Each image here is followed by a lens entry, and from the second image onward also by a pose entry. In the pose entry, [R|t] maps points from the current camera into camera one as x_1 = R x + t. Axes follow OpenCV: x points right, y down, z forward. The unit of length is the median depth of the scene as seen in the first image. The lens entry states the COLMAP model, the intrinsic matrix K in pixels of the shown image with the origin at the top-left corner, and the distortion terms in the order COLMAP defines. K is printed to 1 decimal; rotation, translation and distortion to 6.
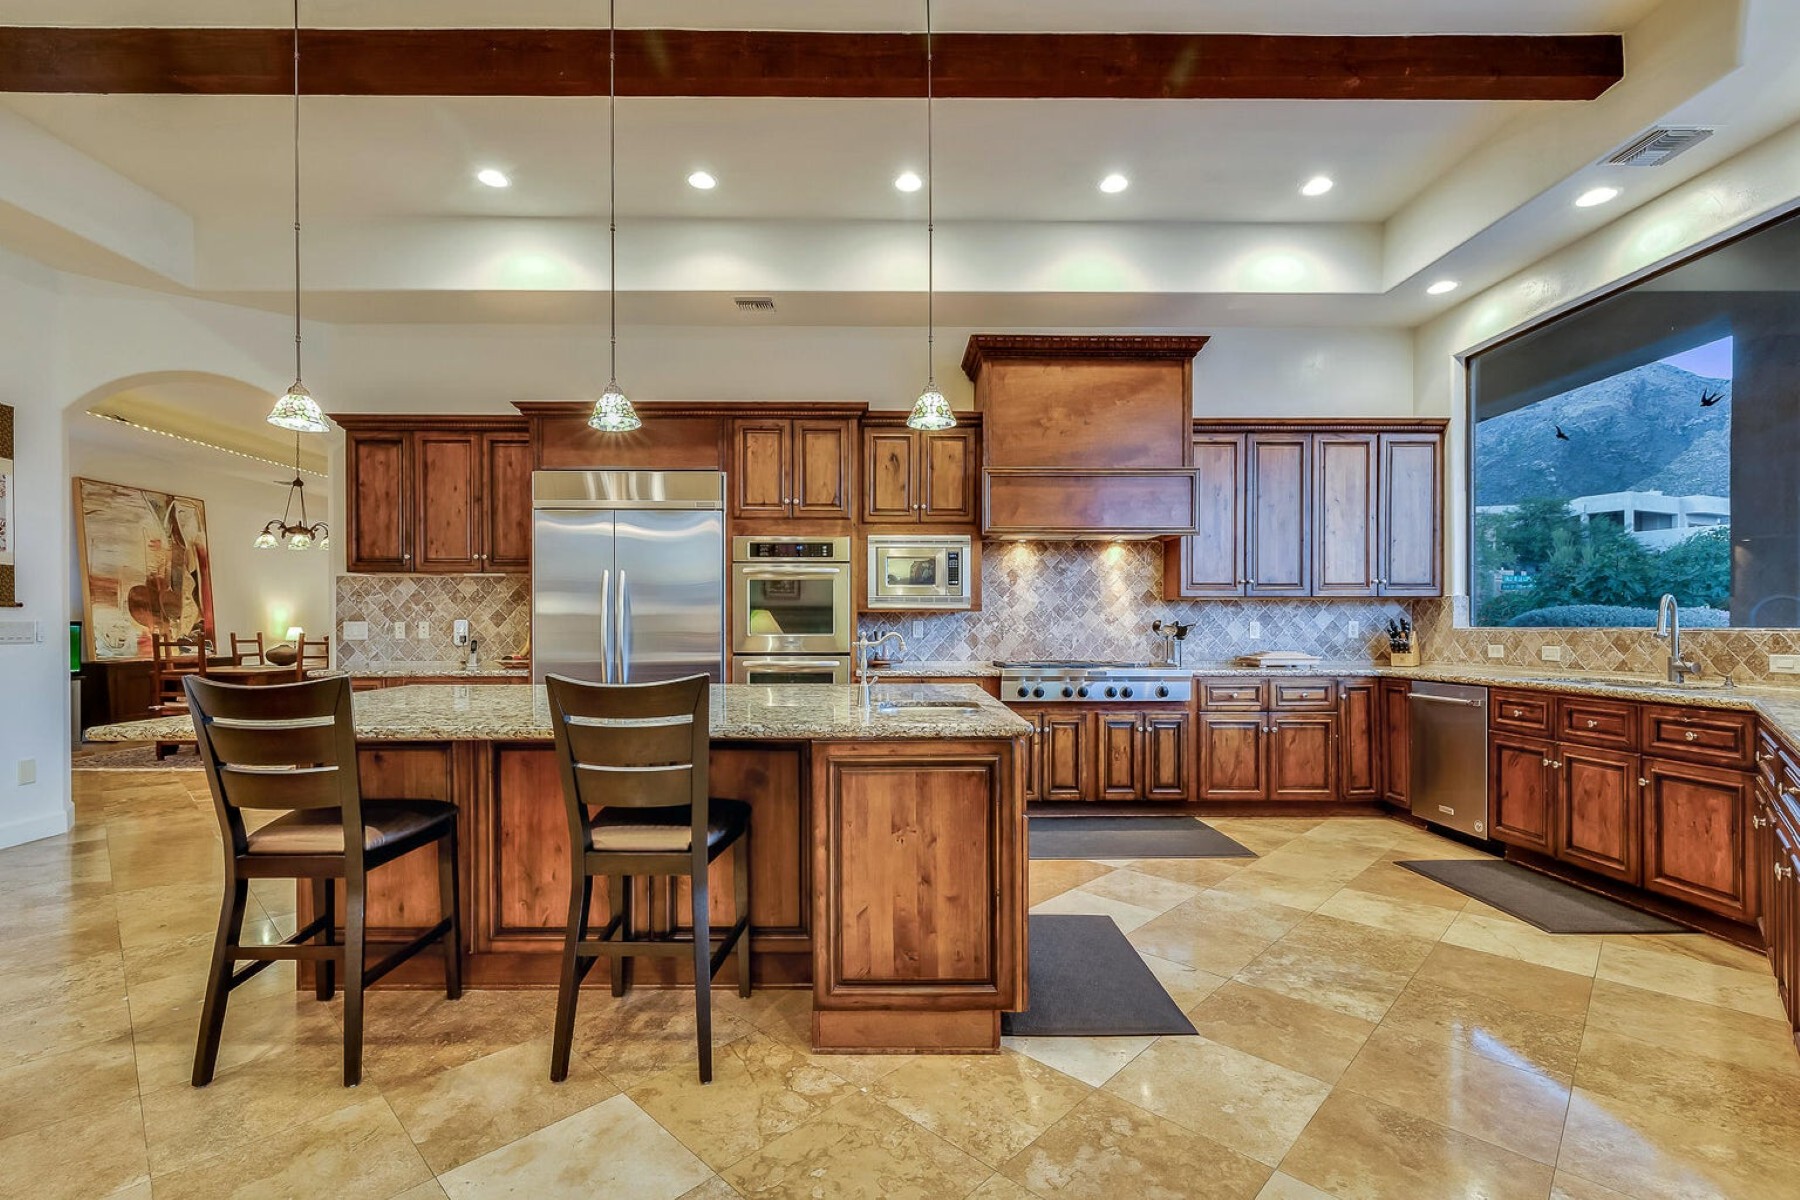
lens RADIAL K [[796.2, 0, 905.8], [0, 796.2, 628.4], [0, 0, 1]] dist [0.003822, 0.000737]
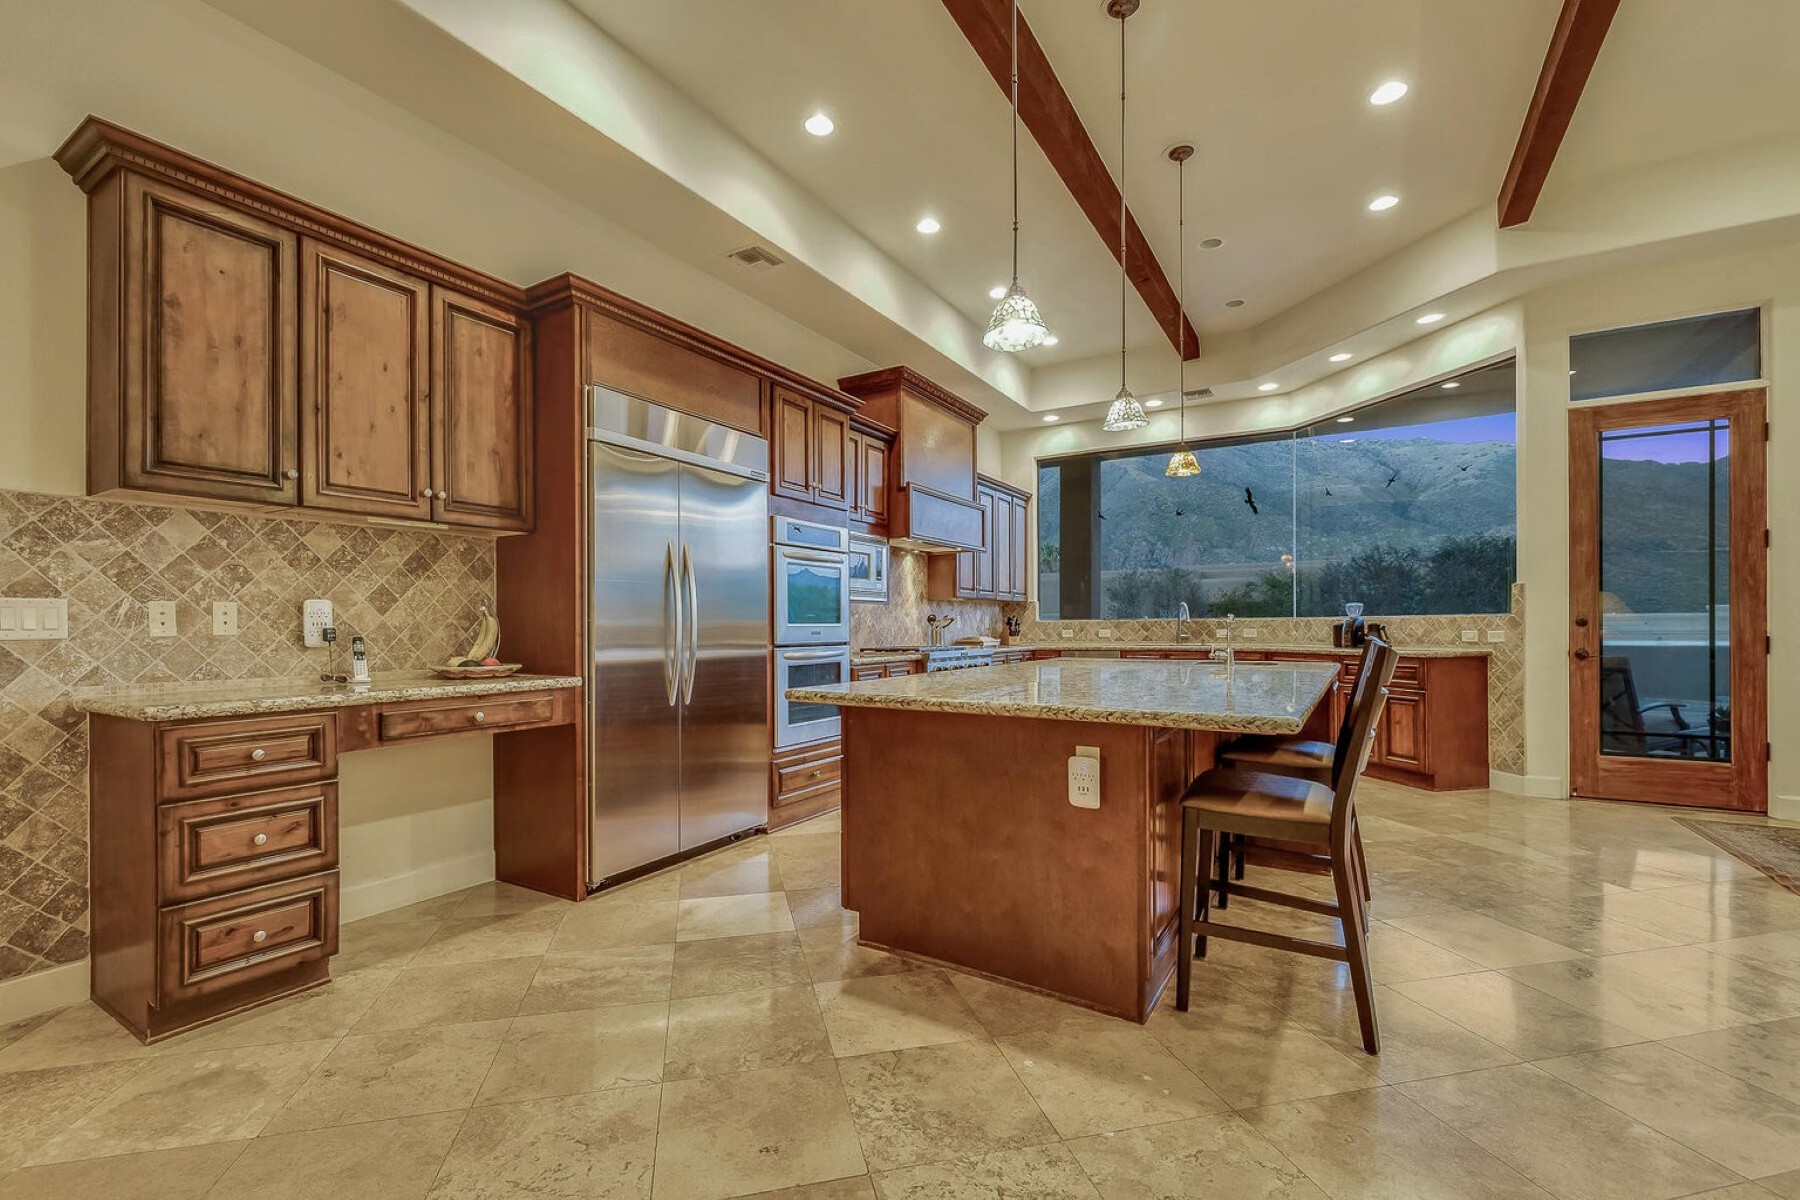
lens RADIAL K [[777.5, 0, 873.5], [0, 777.5, 628.7], [0, 0, 1]] dist [0.002055, 0.000404]
pose [[0.542550, -0.004879, 0.840009, -1.115834], [0.009265, 0.999957, -0.000176, 0.017672], [-0.839972, 0.007878, 0.542572, 0.546318]]
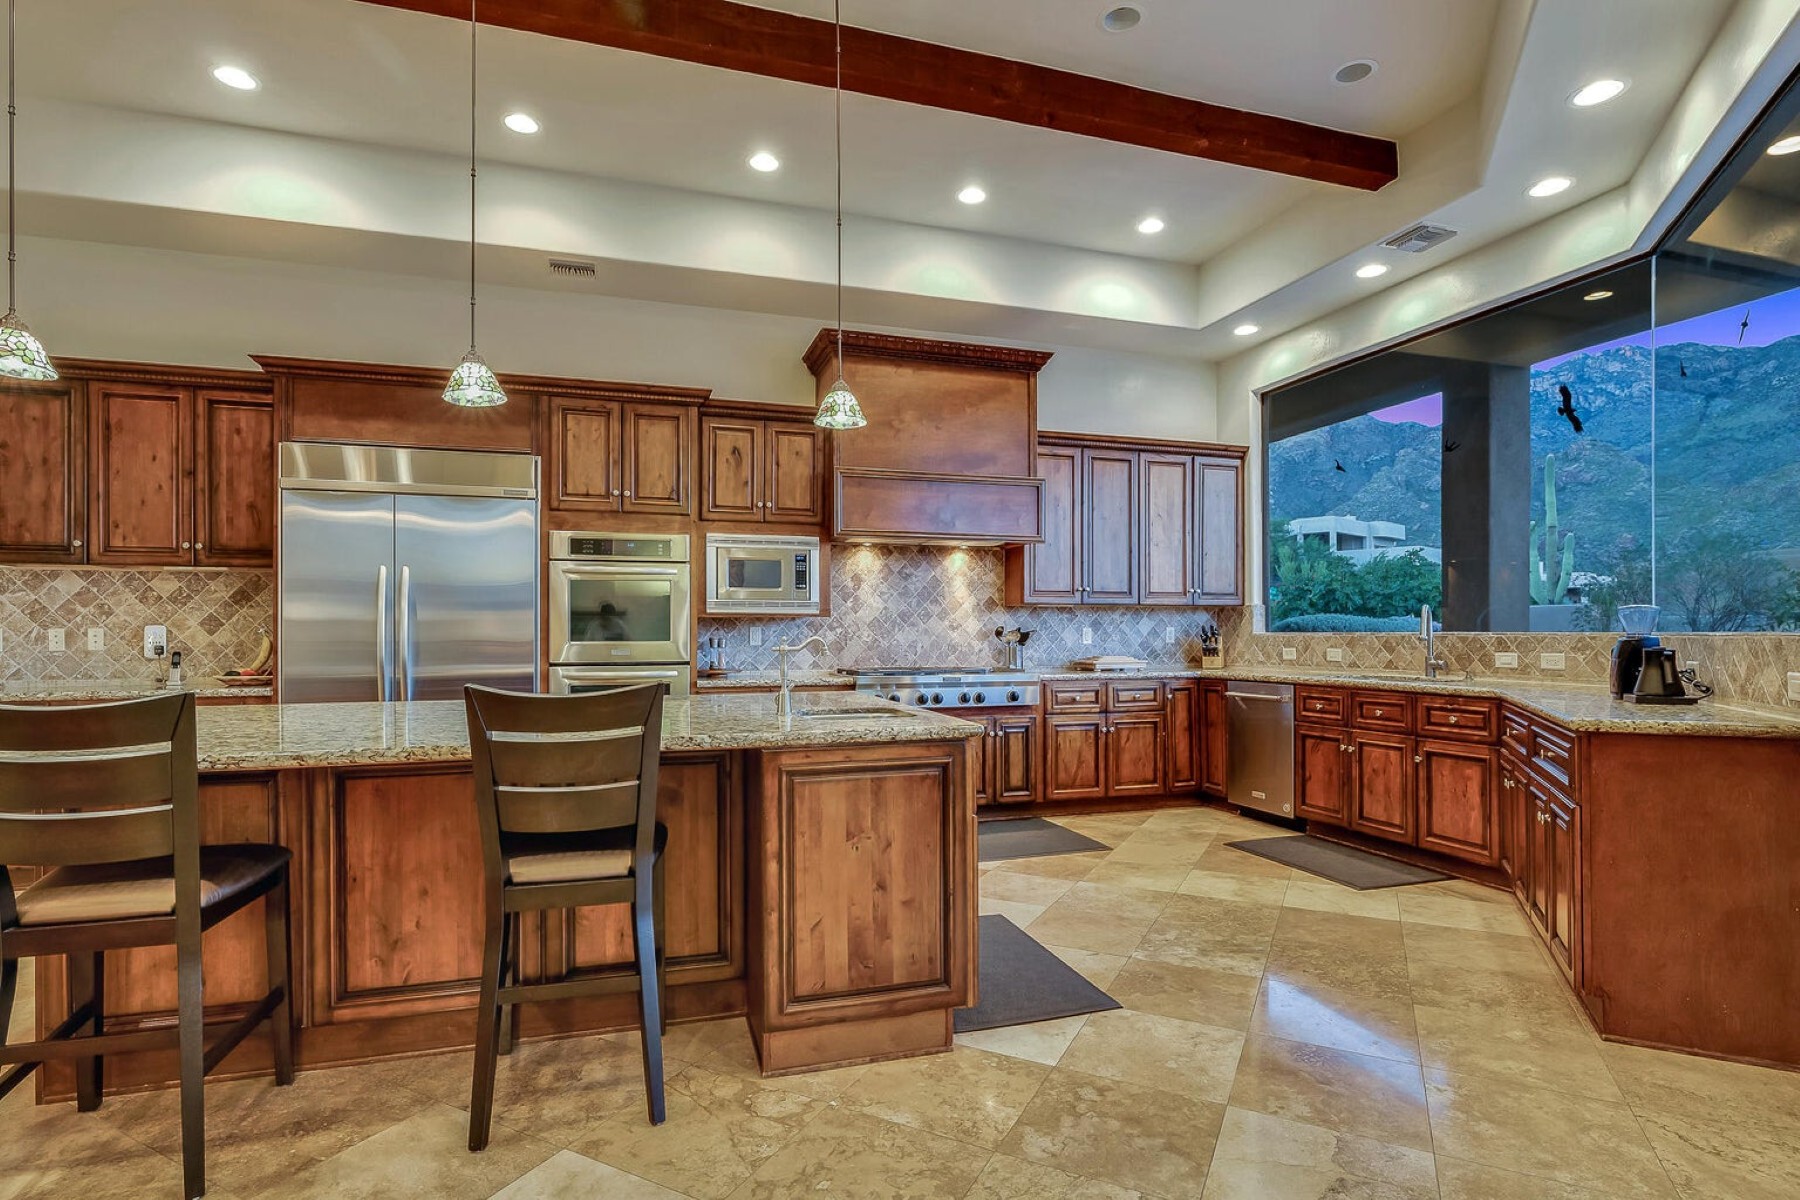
lens RADIAL K [[863.1, 0, 901.6], [0, 863.1, 632.0], [0, 0, 1]] dist [-0.012096, 0.005138]
pose [[0.958997, -0.001046, 0.283414, -0.129934], [0.002796, 0.999979, -0.005770, 0.003272], [-0.283402, 0.006325, 0.958980, -0.019013]]
